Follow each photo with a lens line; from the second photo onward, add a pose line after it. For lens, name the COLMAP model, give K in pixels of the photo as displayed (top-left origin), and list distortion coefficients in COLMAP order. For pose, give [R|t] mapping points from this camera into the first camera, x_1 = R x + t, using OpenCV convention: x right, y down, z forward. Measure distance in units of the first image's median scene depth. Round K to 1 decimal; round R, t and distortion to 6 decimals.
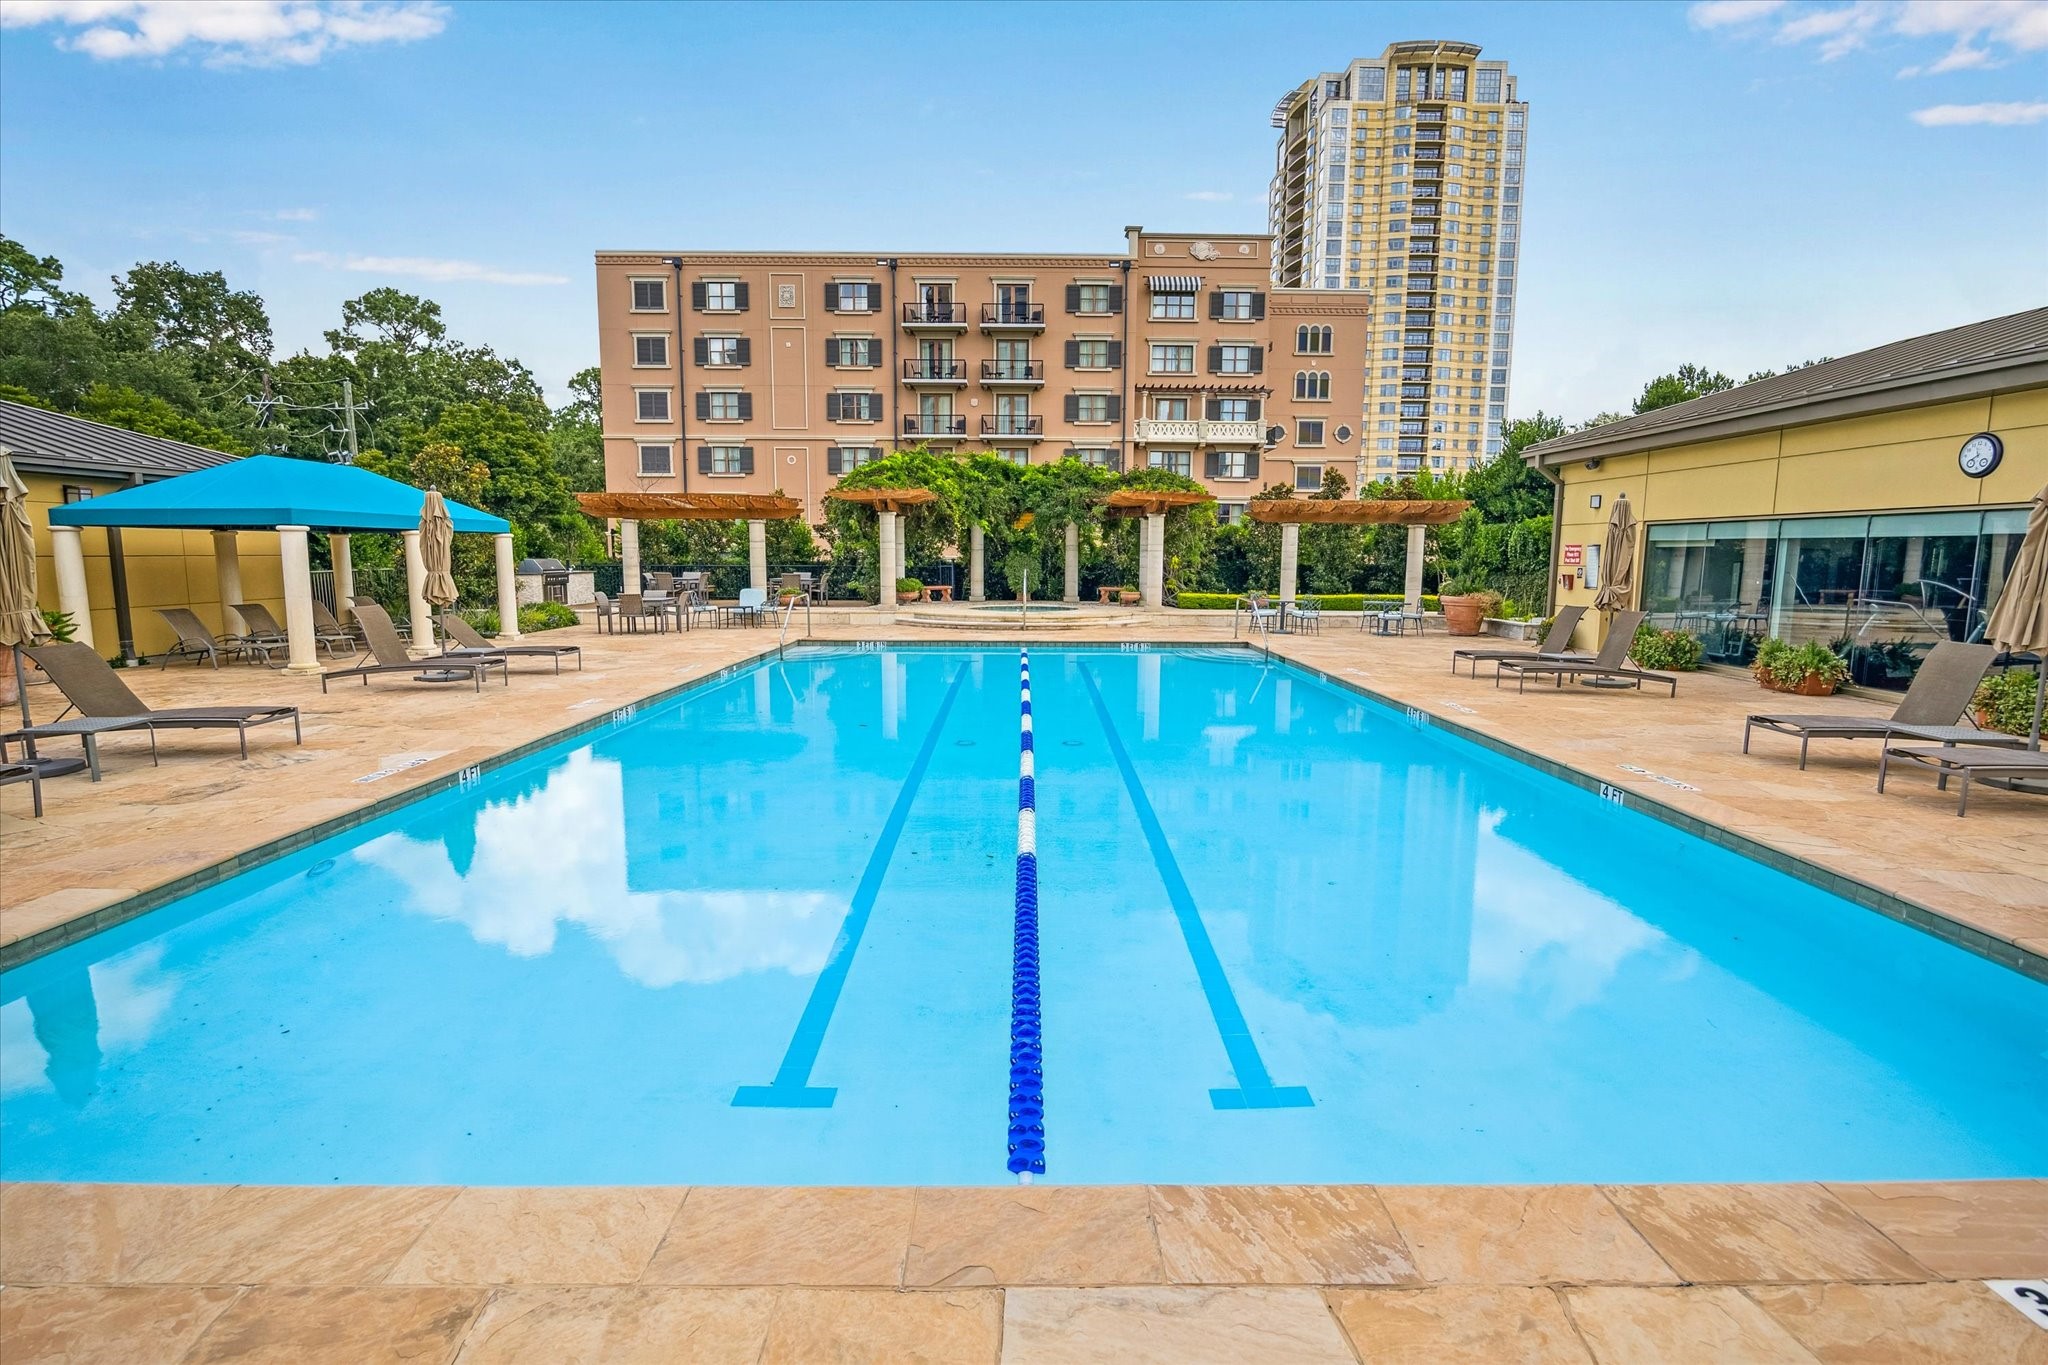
lens RADIAL K [[976.1, 0, 1024.2], [0, 976.1, 709.8], [0, 0, 1]] dist [-0.019713, 0.000193]
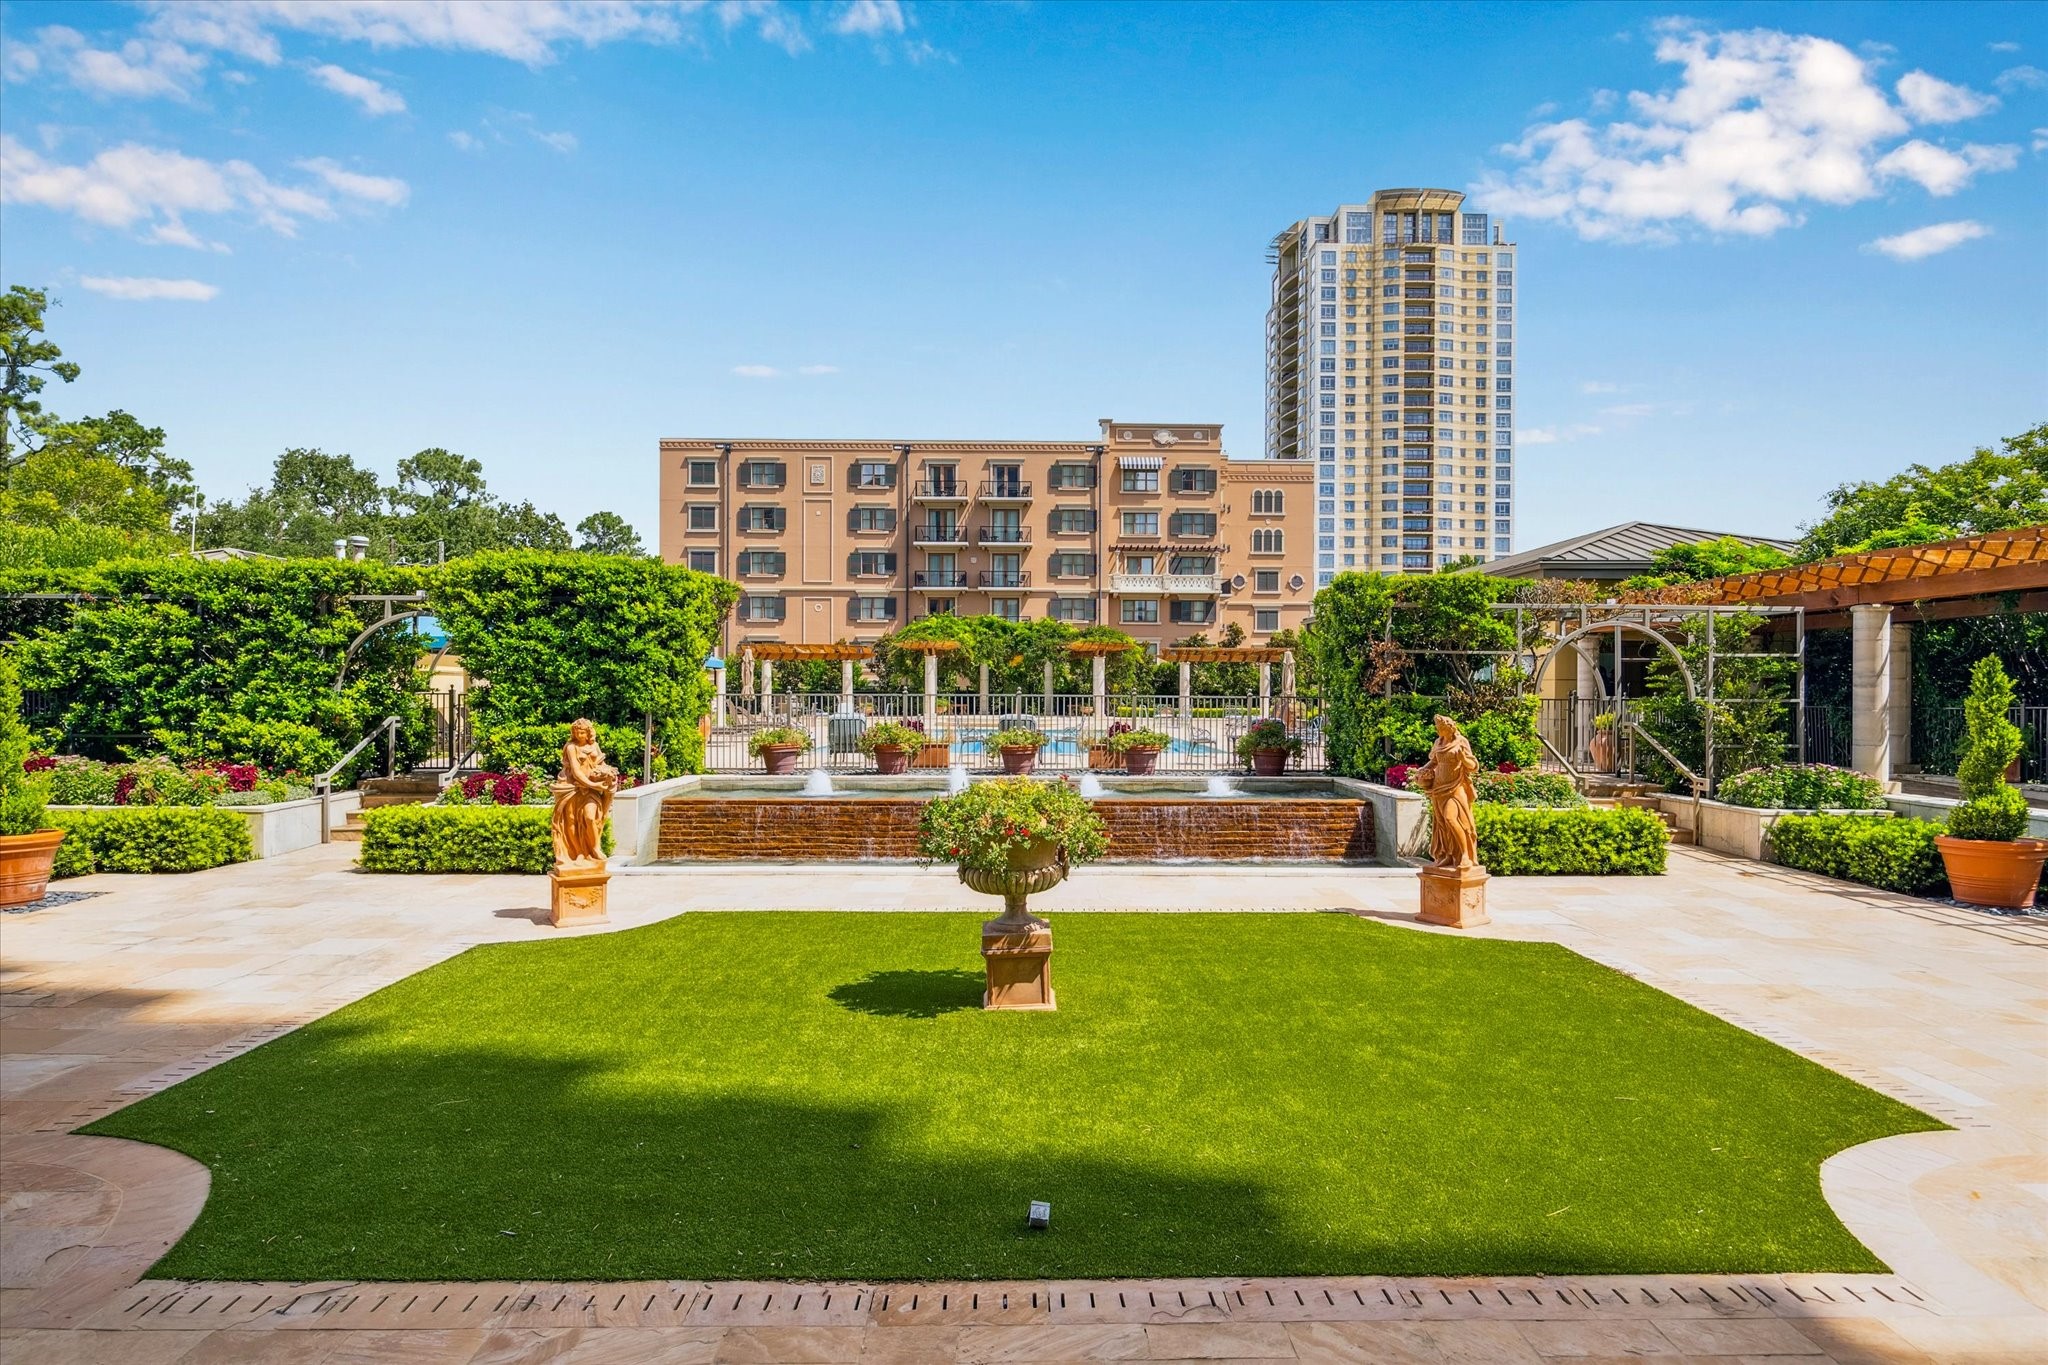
lens RADIAL K [[1088.9, 0, 1016.4], [0, 1088.9, 668.1], [0, 0, 1]] dist [-0.002506, -0.000844]
pose [[0.999998, -0.001491, 0.001368, -0.000980], [0.001712, 0.983810, -0.179208, 0.050885], [-0.001079, 0.179210, 0.983810, -0.279382]]
